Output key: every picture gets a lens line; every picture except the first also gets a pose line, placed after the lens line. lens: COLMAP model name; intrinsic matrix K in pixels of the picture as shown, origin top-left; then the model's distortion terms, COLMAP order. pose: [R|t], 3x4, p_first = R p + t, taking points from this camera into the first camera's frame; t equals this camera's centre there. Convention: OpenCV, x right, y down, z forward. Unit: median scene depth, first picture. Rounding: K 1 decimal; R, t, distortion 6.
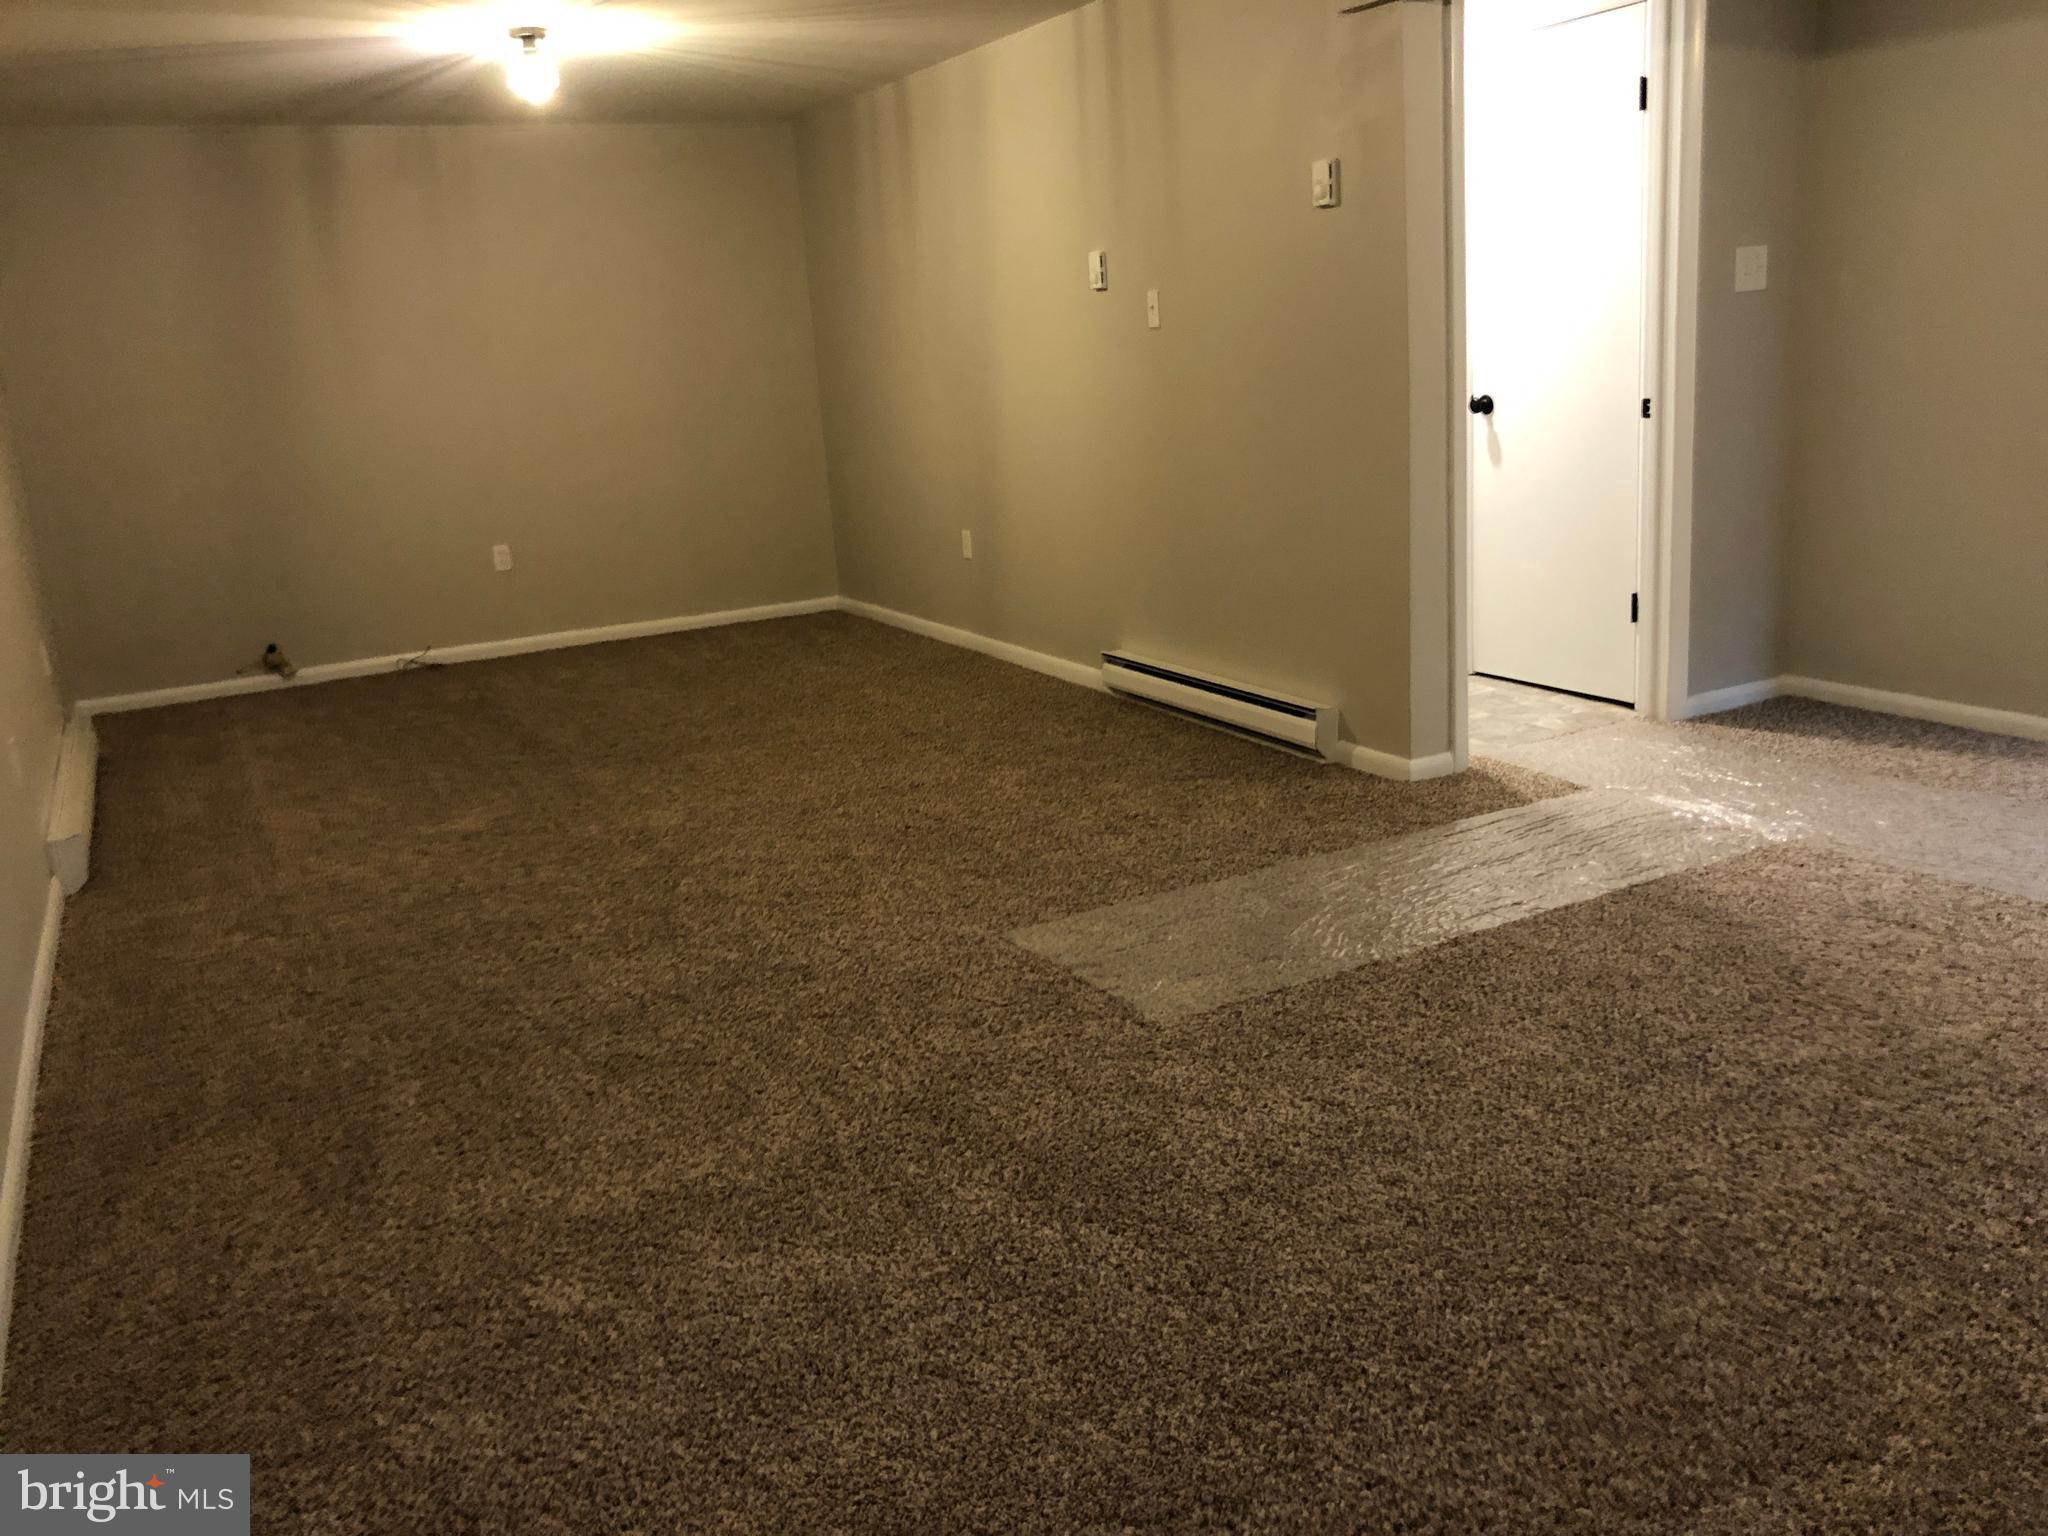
lens RADIAL K [[1671.1, 0, 1006.6], [0, 1671.1, 768.7], [0, 0, 1]] dist [0.018649, -0.016177]
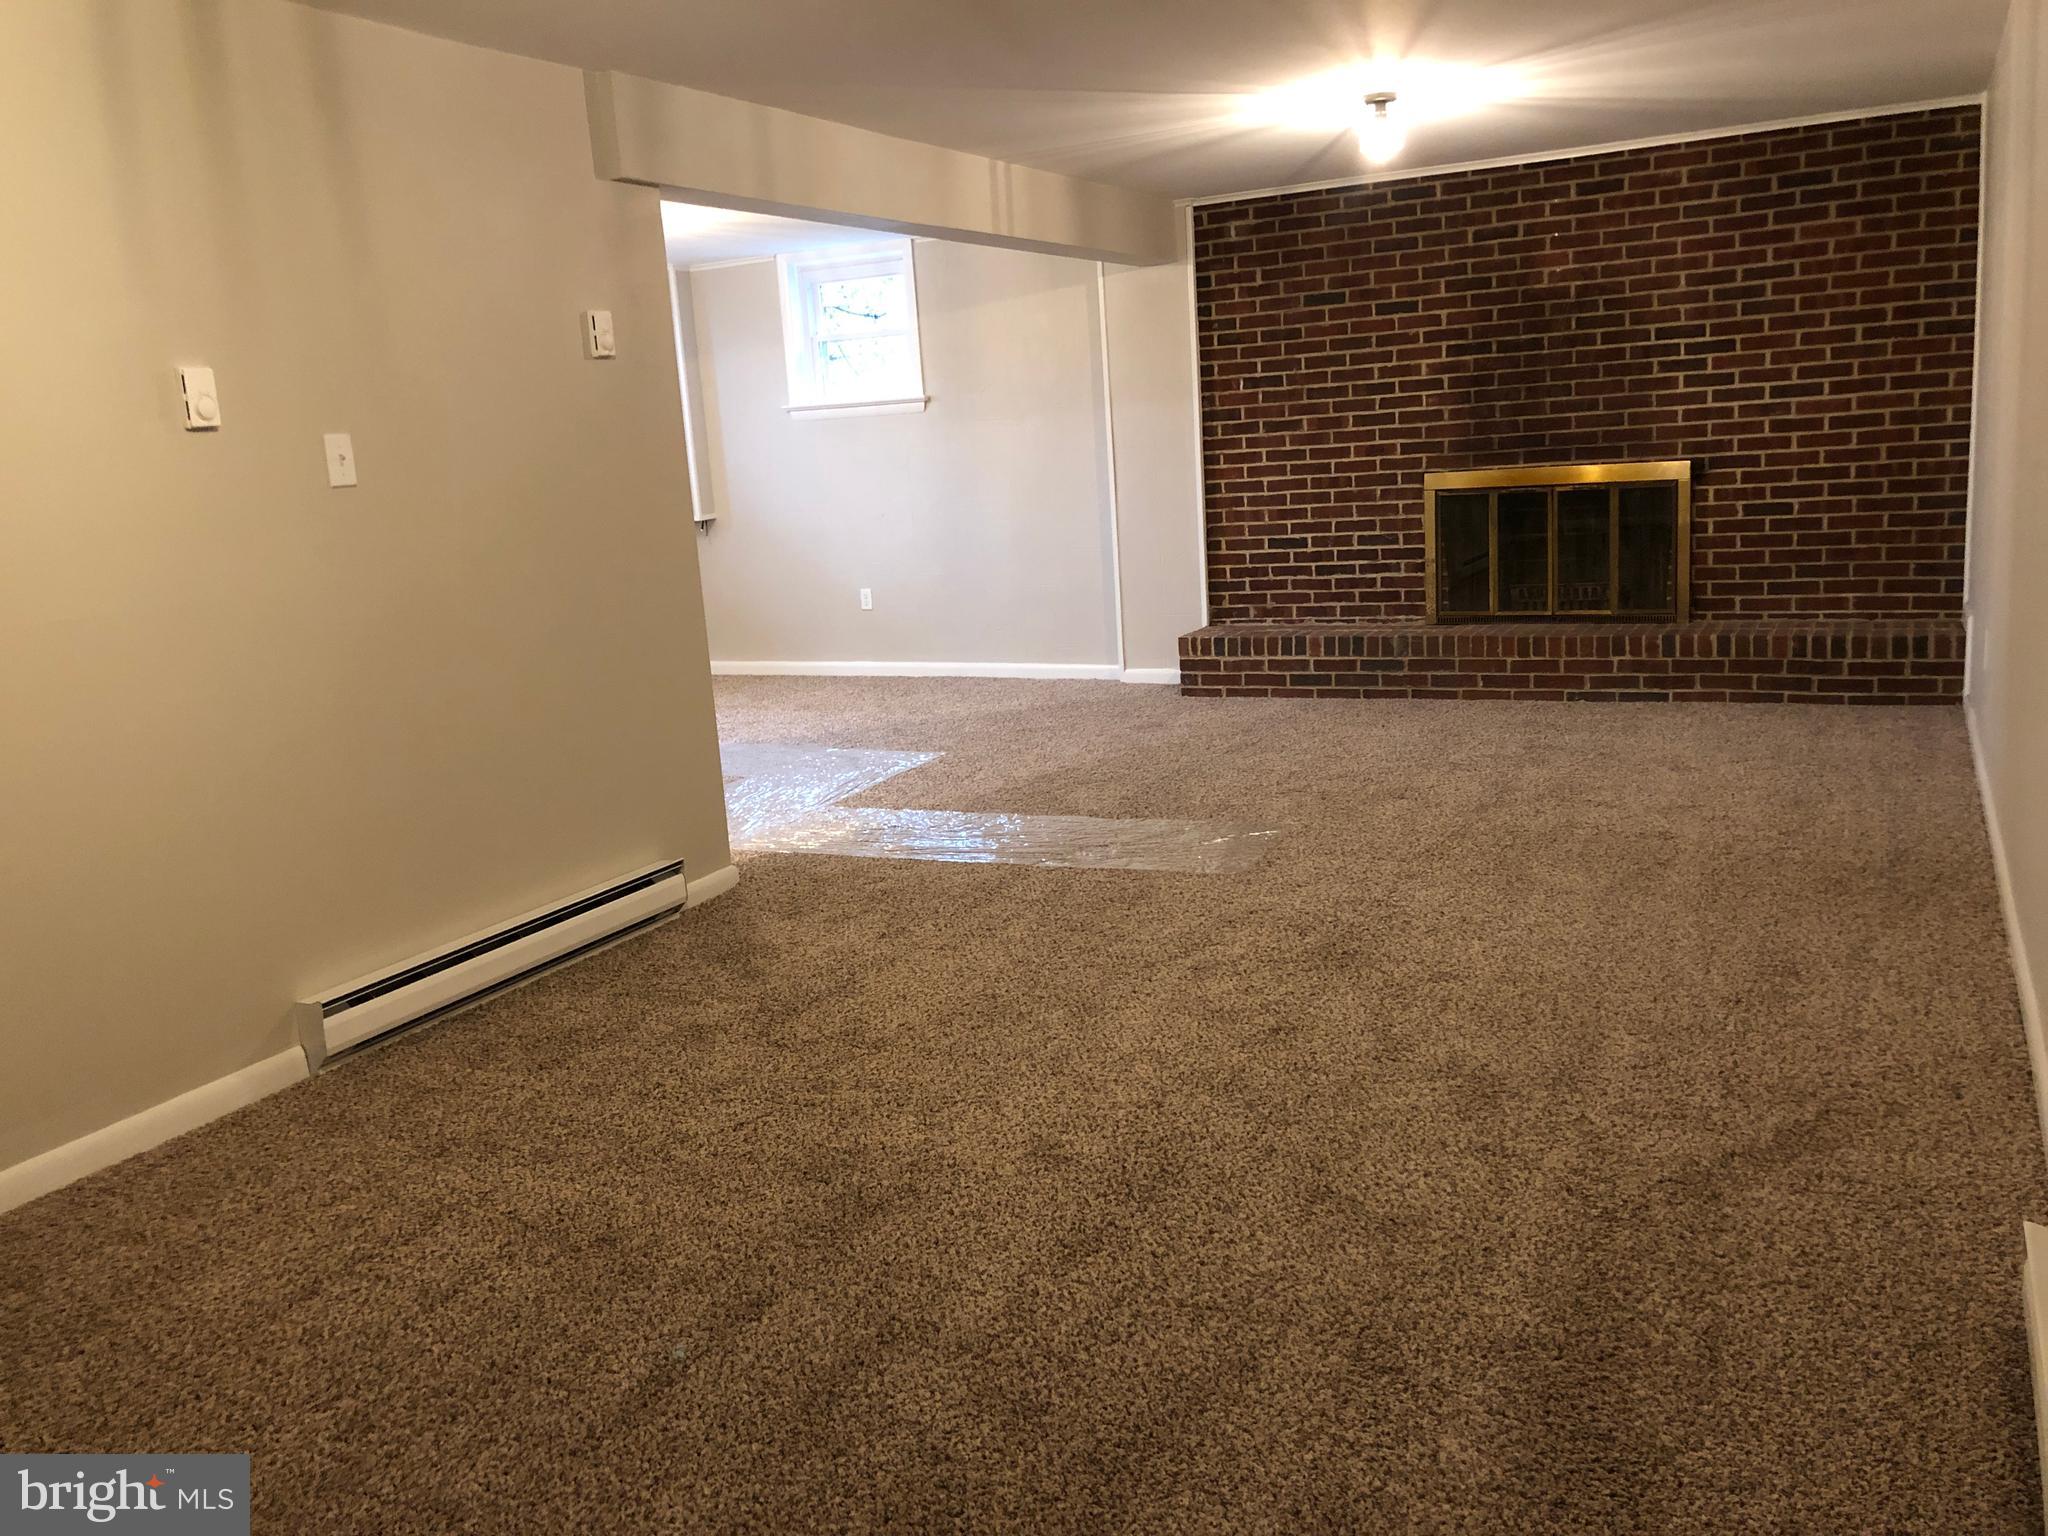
lens RADIAL K [[1671.1, 0, 1024.4], [0, 1671.1, 764.5], [0, 0, 1]] dist [0.018649, -0.016177]
pose [[-0.576527, -0.065720, 0.814431, -0.986811], [0.298562, 0.910890, 0.284853, -0.417190], [-0.760577, 0.407383, -0.505531, 1.811829]]
